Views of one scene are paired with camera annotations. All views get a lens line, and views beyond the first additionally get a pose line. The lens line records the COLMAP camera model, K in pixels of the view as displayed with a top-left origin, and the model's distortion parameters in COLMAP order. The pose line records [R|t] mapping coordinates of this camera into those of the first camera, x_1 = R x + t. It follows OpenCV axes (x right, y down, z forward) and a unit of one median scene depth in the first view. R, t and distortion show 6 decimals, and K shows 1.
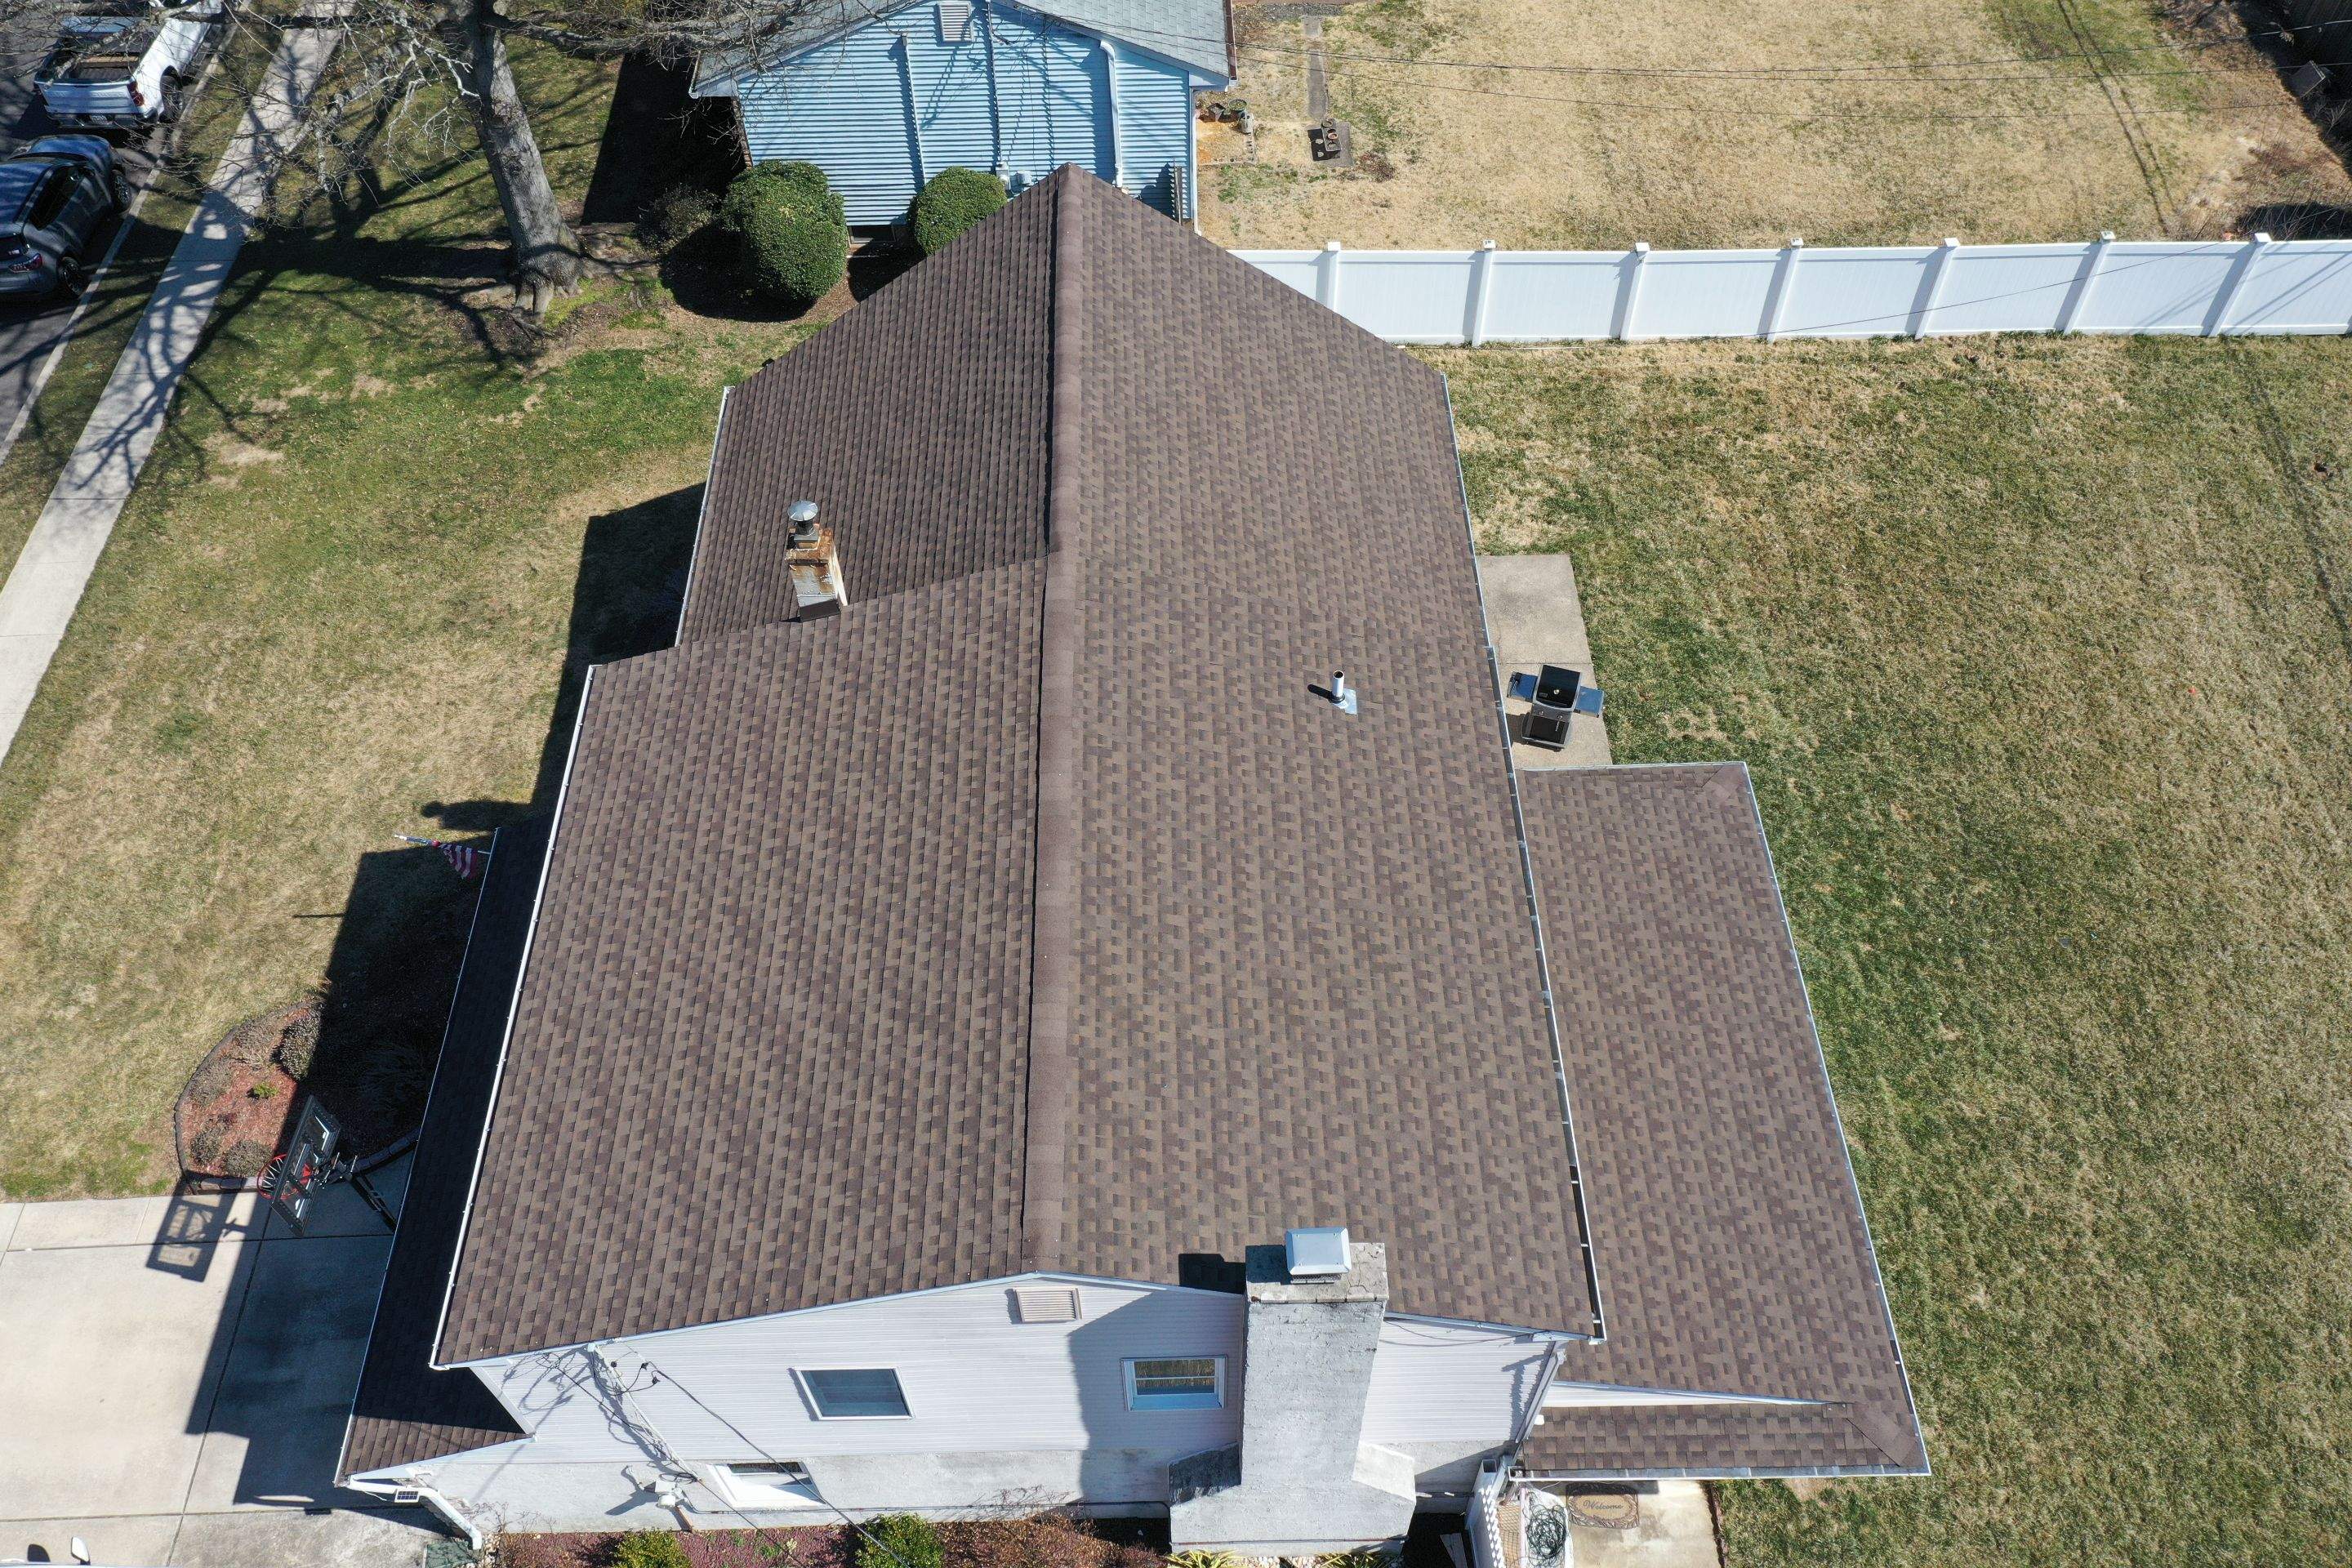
lens RADIAL K [[1850.8, 0, 1177.4], [0, 1850.8, 794.1], [0, 0, 1]] dist [0.010760, 0.017352]
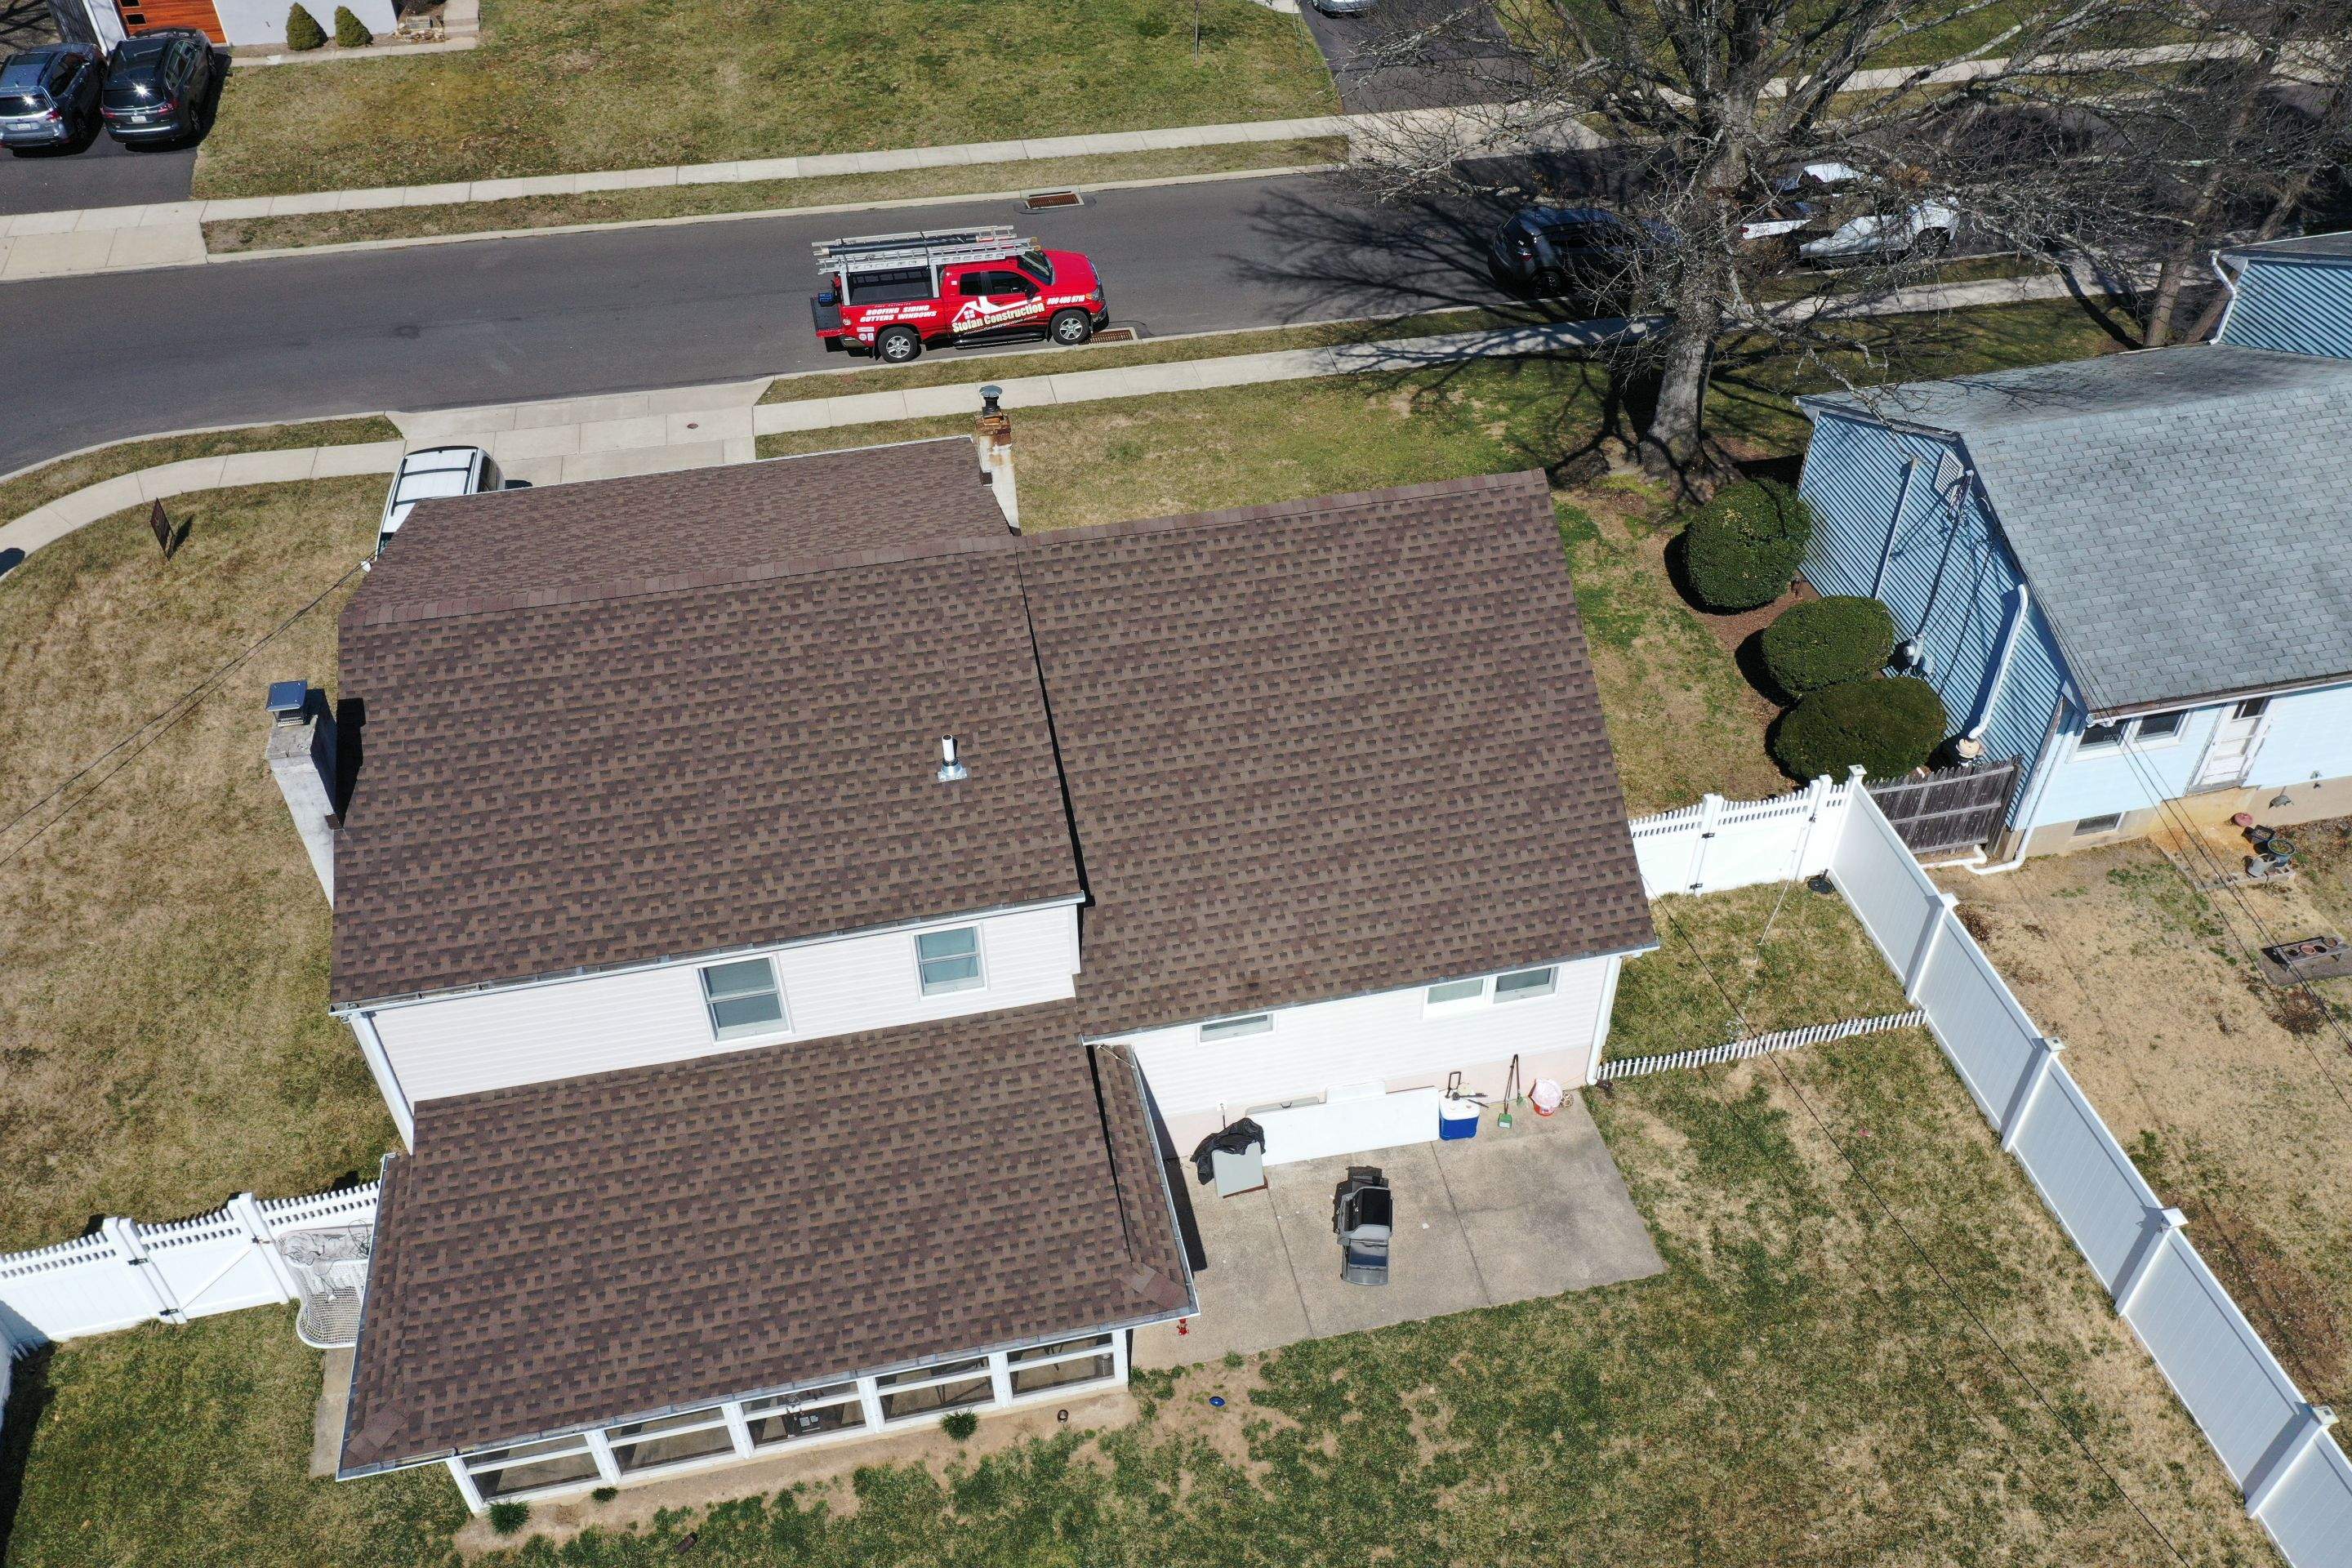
lens RADIAL K [[1850.8, 0, 1177.4], [0, 1850.8, 794.1], [0, 0, 1]] dist [0.010760, 0.017352]
pose [[0.185543, 0.658068, -0.729740, 0.633096], [-0.778032, 0.551990, 0.299955, -0.325938], [0.600200, 0.512107, 0.614416, 0.291503]]
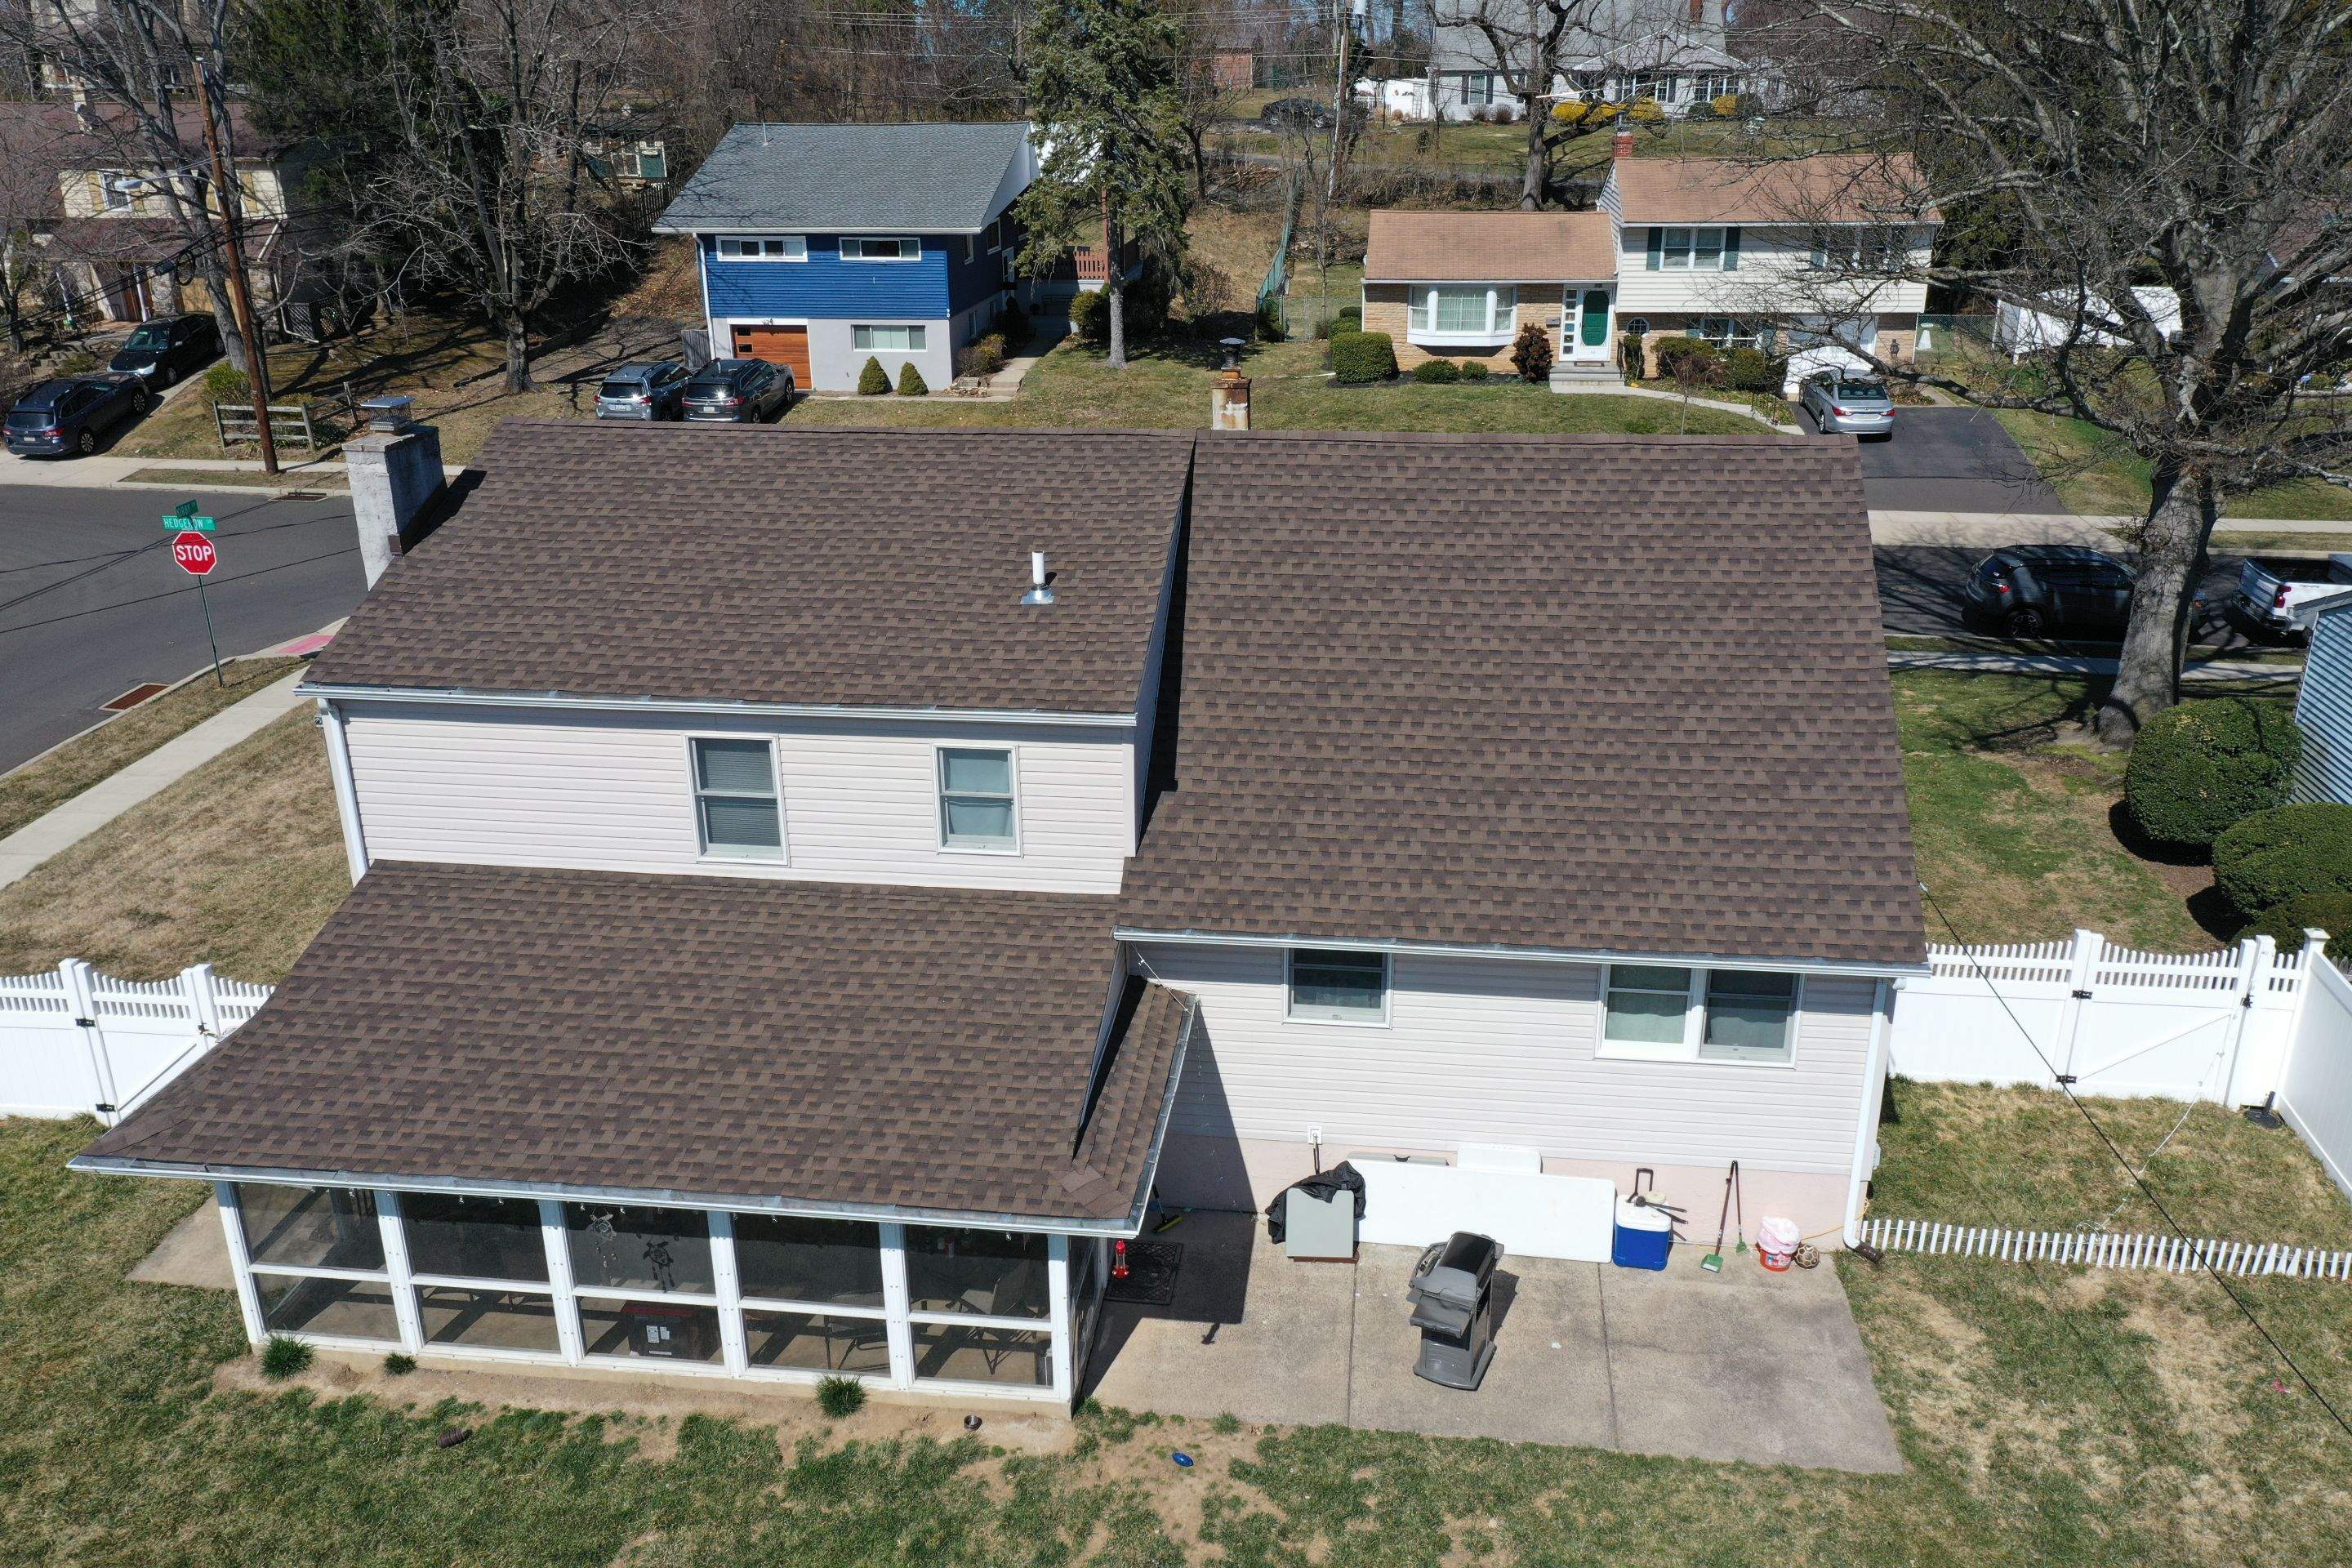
lens RADIAL K [[1859.2, 0, 1182.7], [0, 1859.2, 797.4], [0, 0, 1]] dist [0.017927, 0.001975]
pose [[-0.147079, 0.378332, -0.913911, 0.664353], [-0.780866, 0.522726, 0.342061, -0.255928], [0.607137, 0.763952, 0.218544, 0.635884]]
